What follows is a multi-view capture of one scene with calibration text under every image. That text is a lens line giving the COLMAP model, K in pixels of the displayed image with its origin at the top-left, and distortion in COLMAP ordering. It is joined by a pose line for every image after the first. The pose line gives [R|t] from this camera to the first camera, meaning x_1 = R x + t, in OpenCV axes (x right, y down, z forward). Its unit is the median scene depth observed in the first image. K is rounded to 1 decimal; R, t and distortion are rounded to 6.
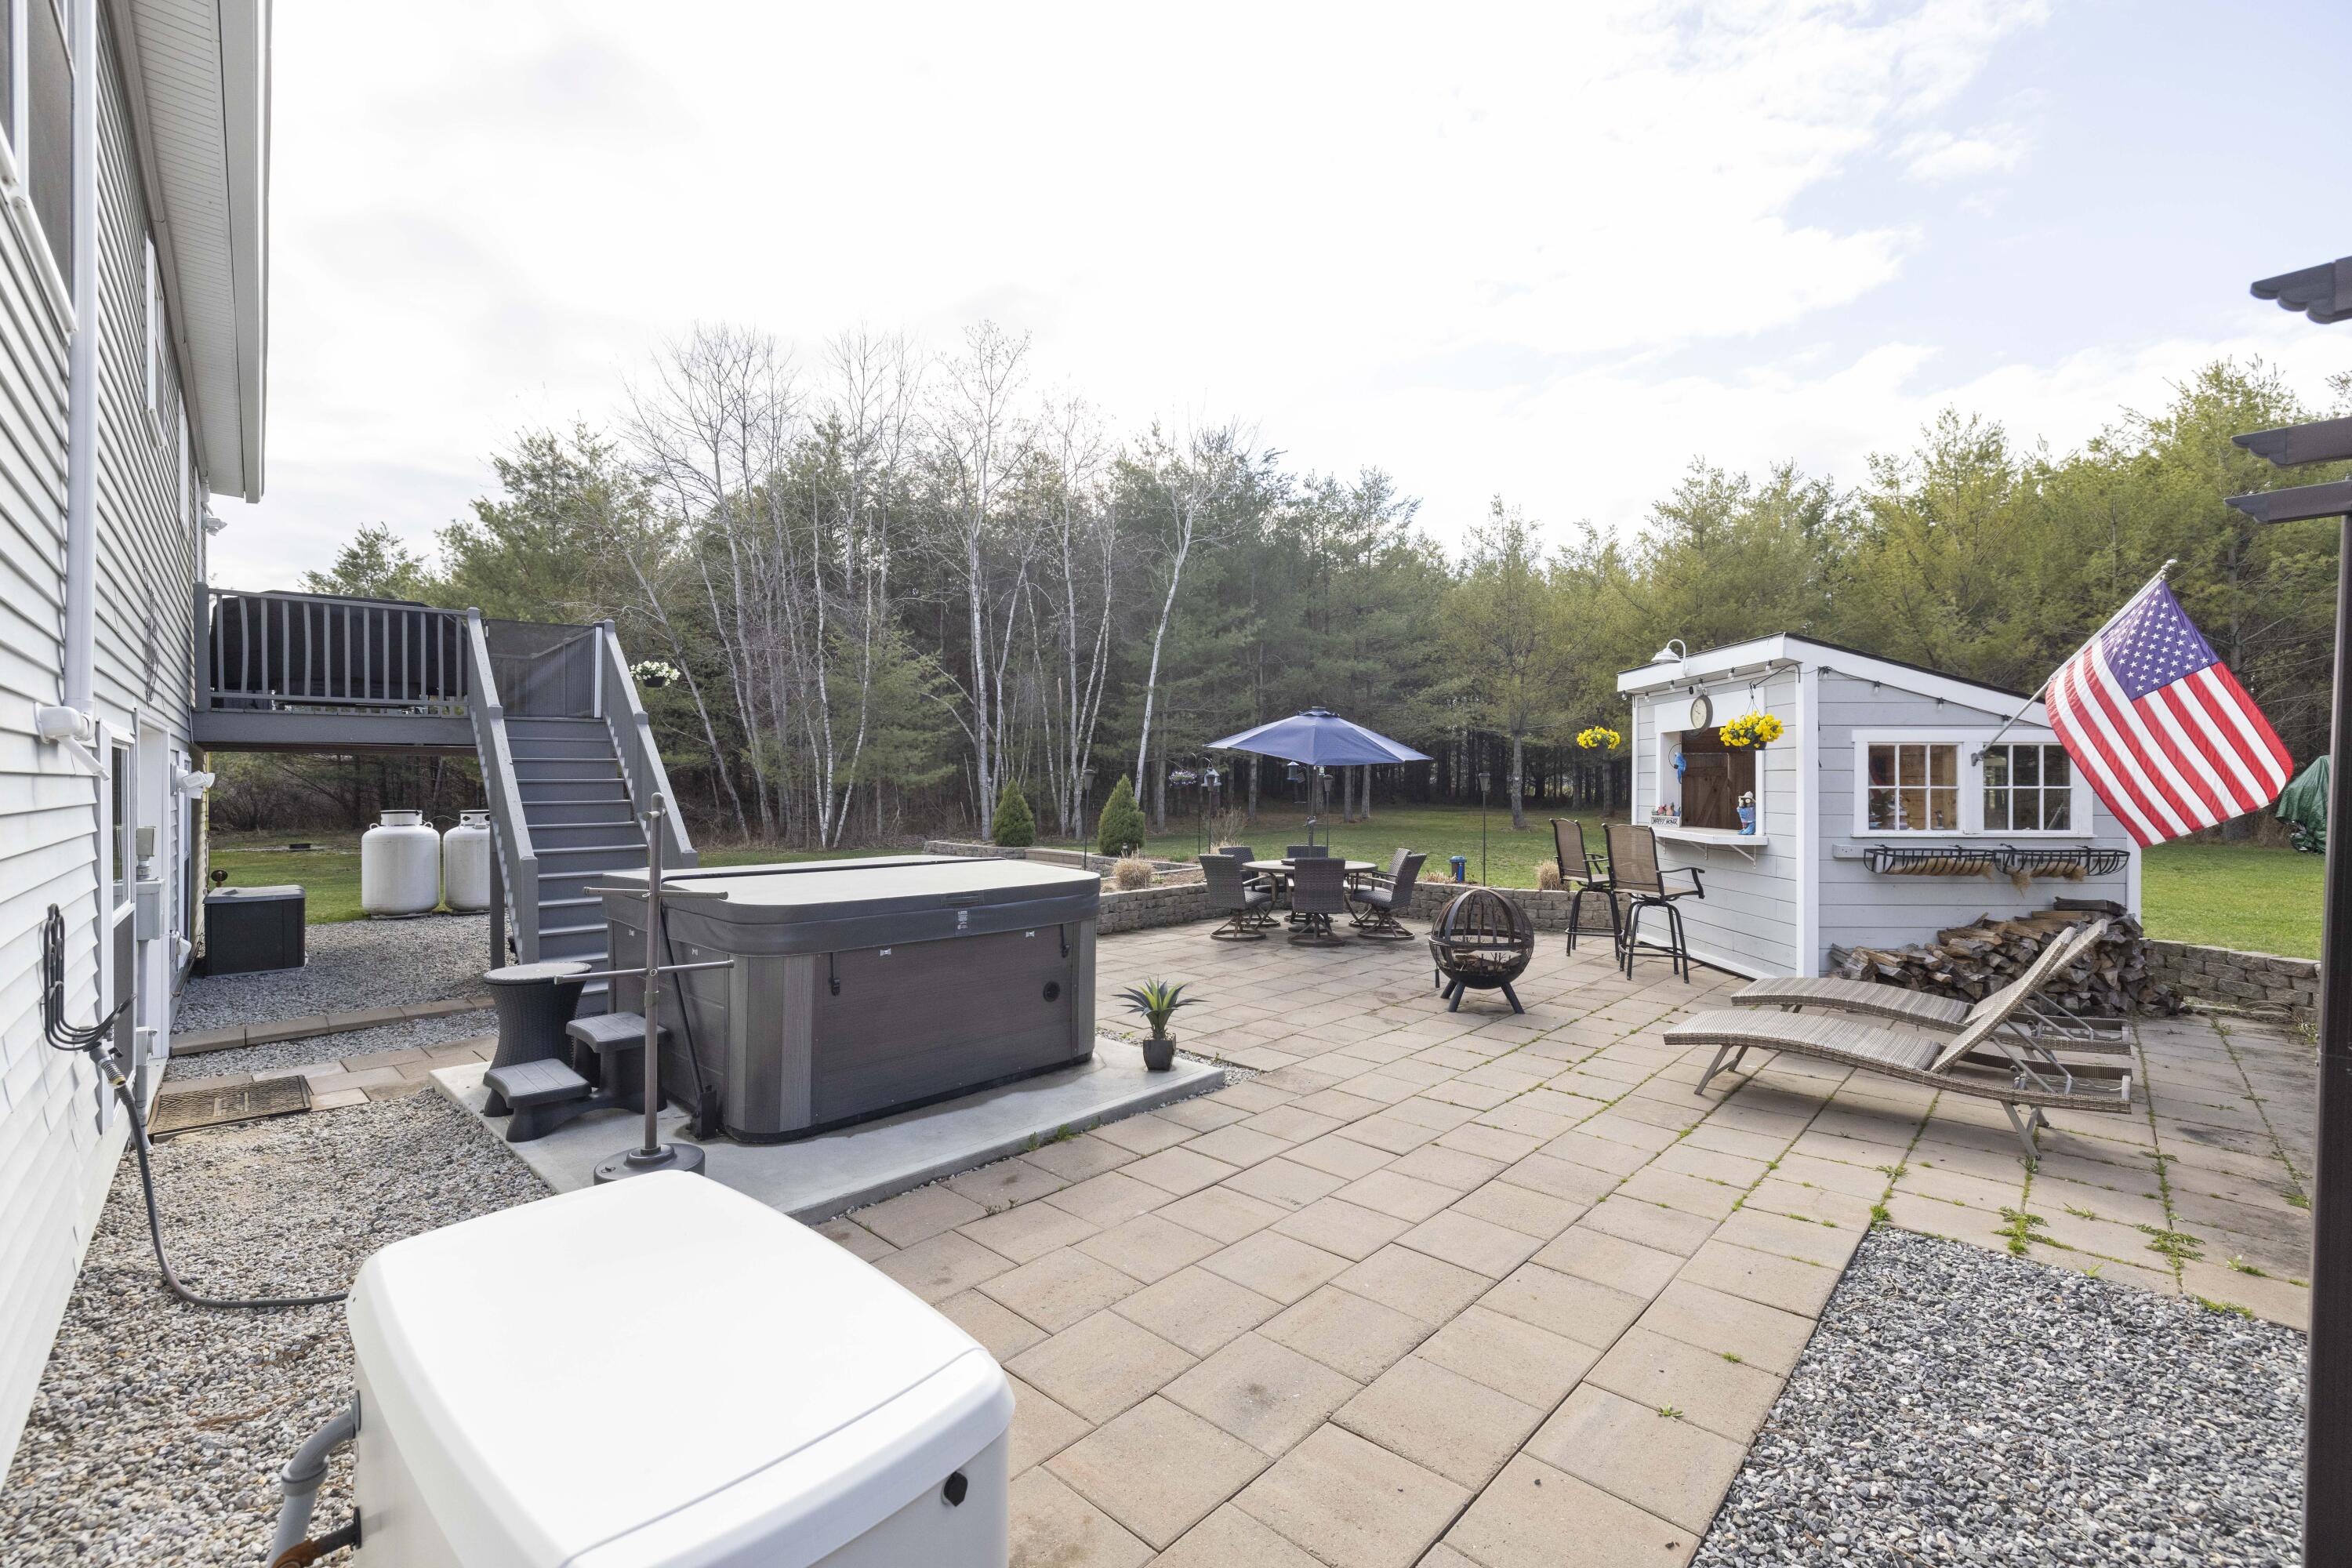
lens RADIAL K [[976.7, 0, 1170.1], [0, 976.7, 784.1], [0, 0, 1]] dist [-0.002597, -0.000052]
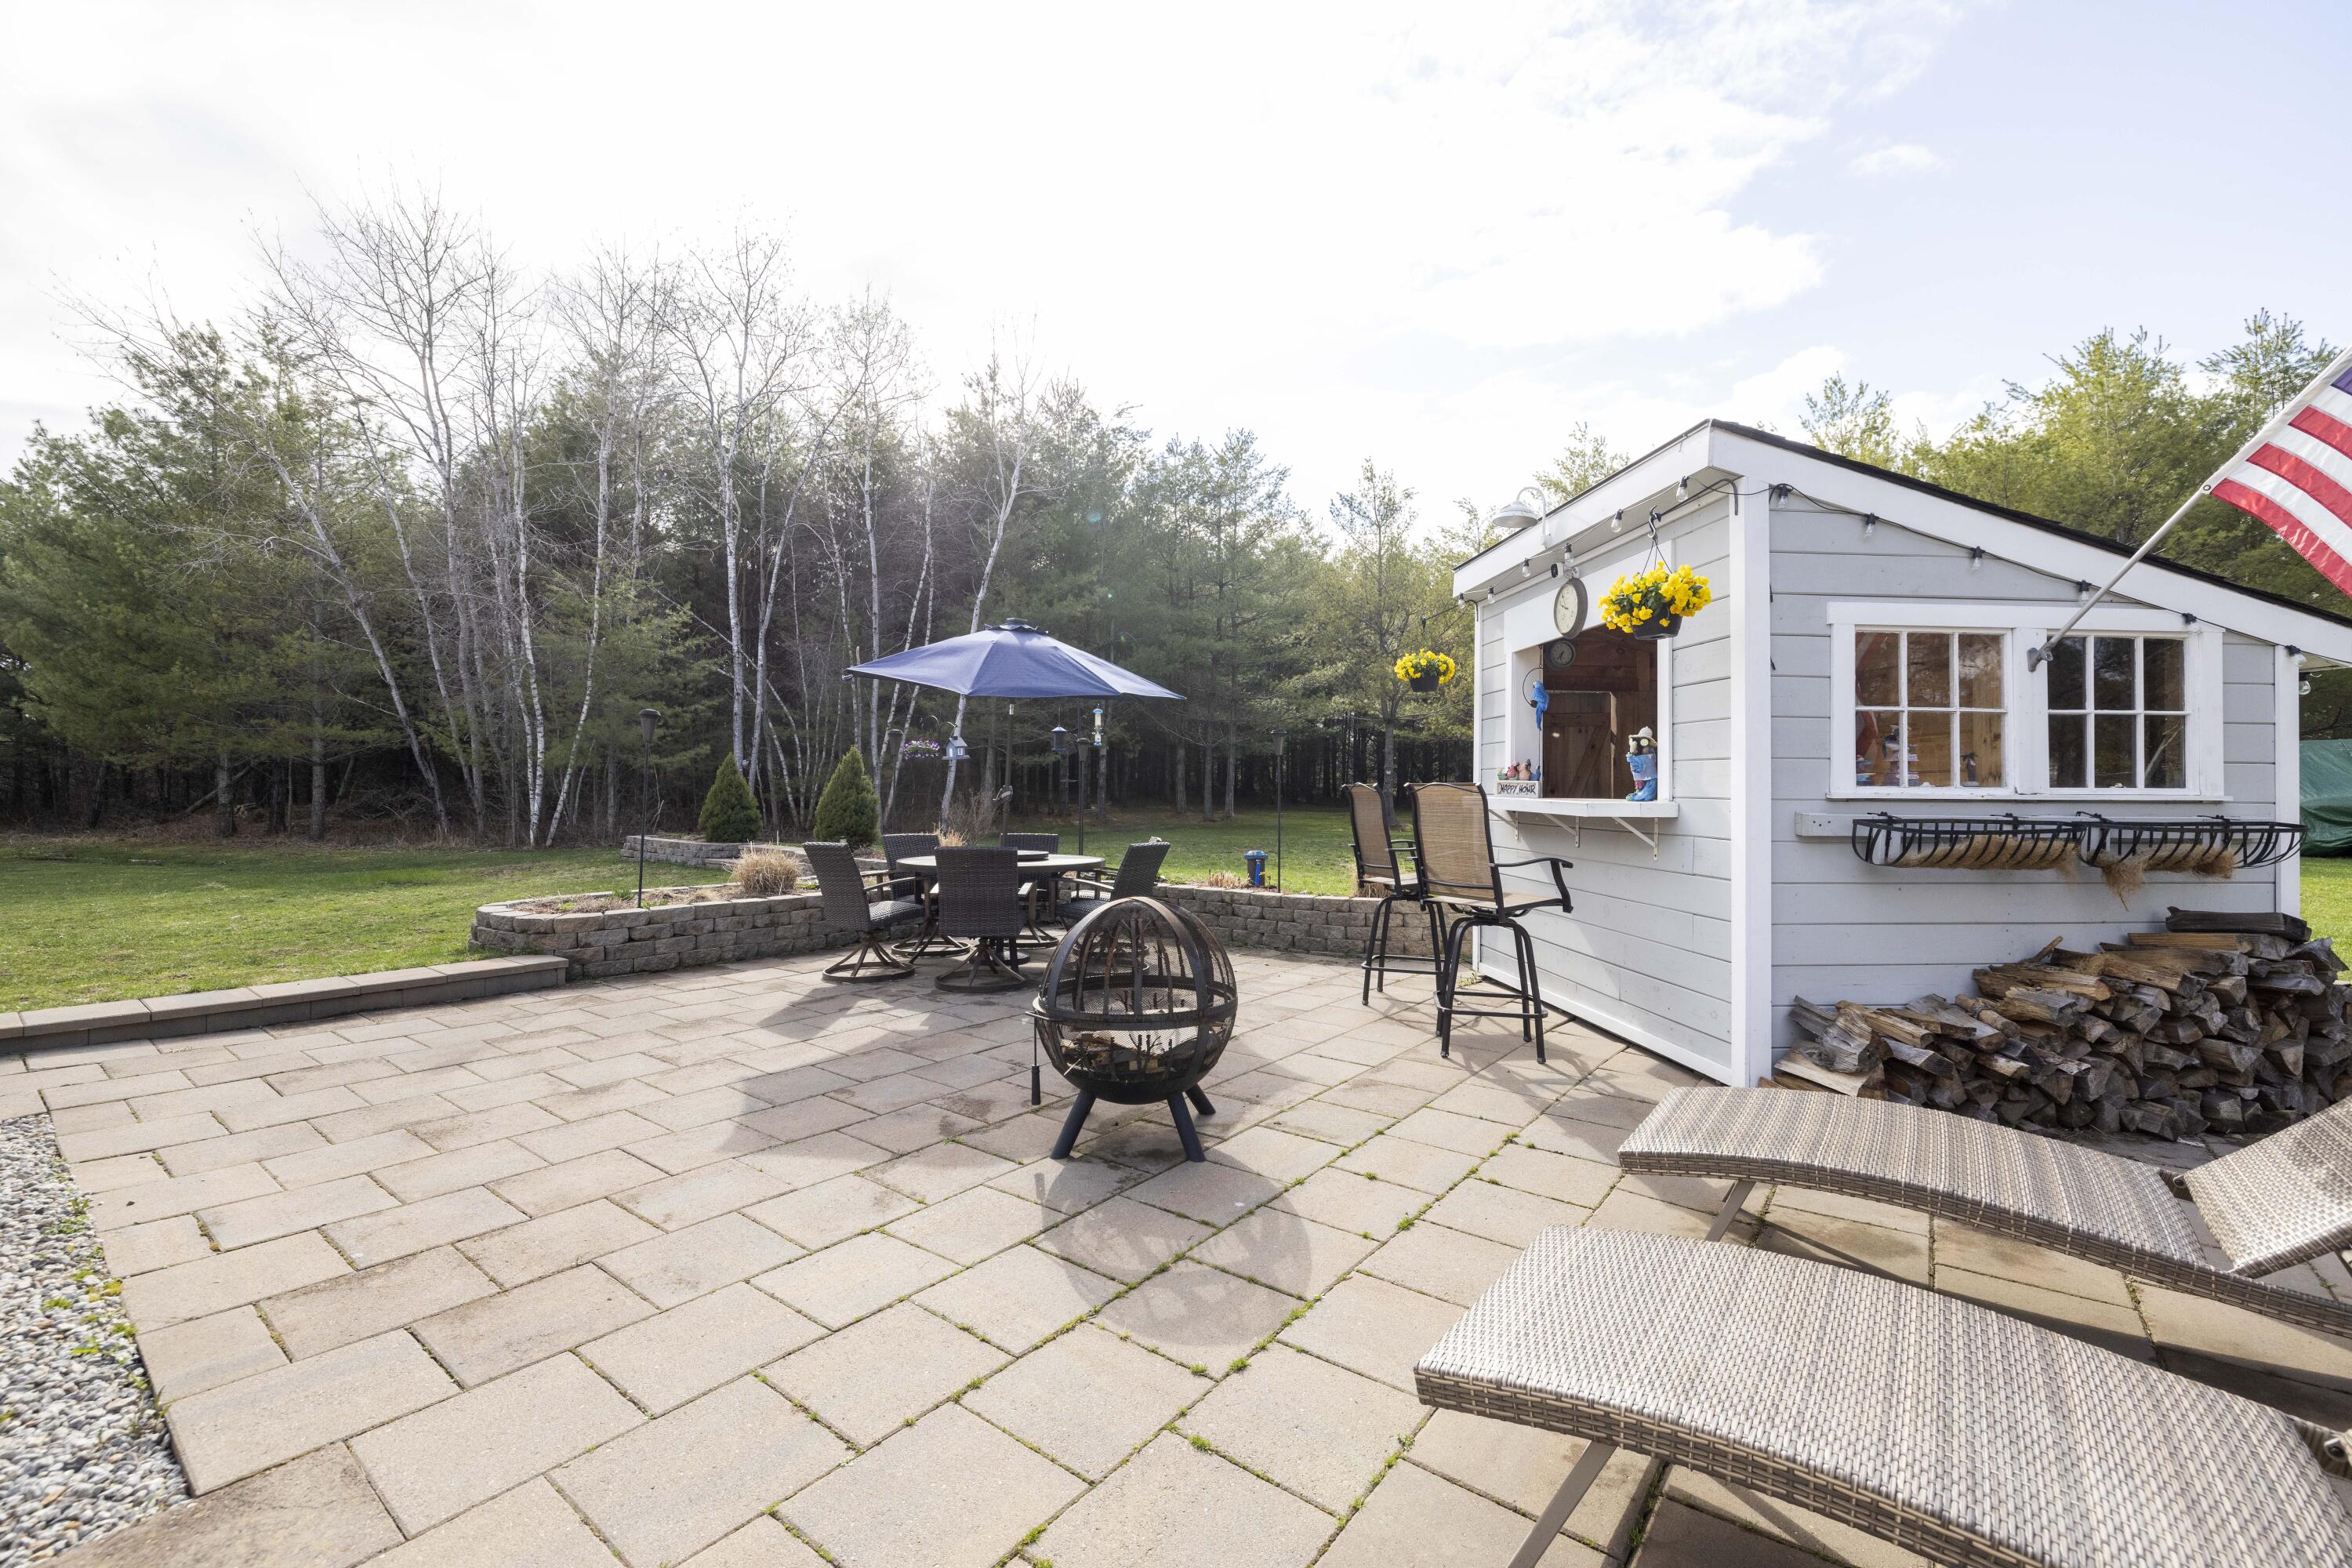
lens RADIAL K [[976.7, 0, 1180.5], [0, 976.7, 780.6], [0, 0, 1]] dist [-0.002597, -0.000052]
pose [[0.994414, 0.008525, 0.105203, 0.238011], [-0.007439, 0.999915, -0.010709, 0.044326], [-0.105285, 0.009867, 0.994393, 0.418437]]
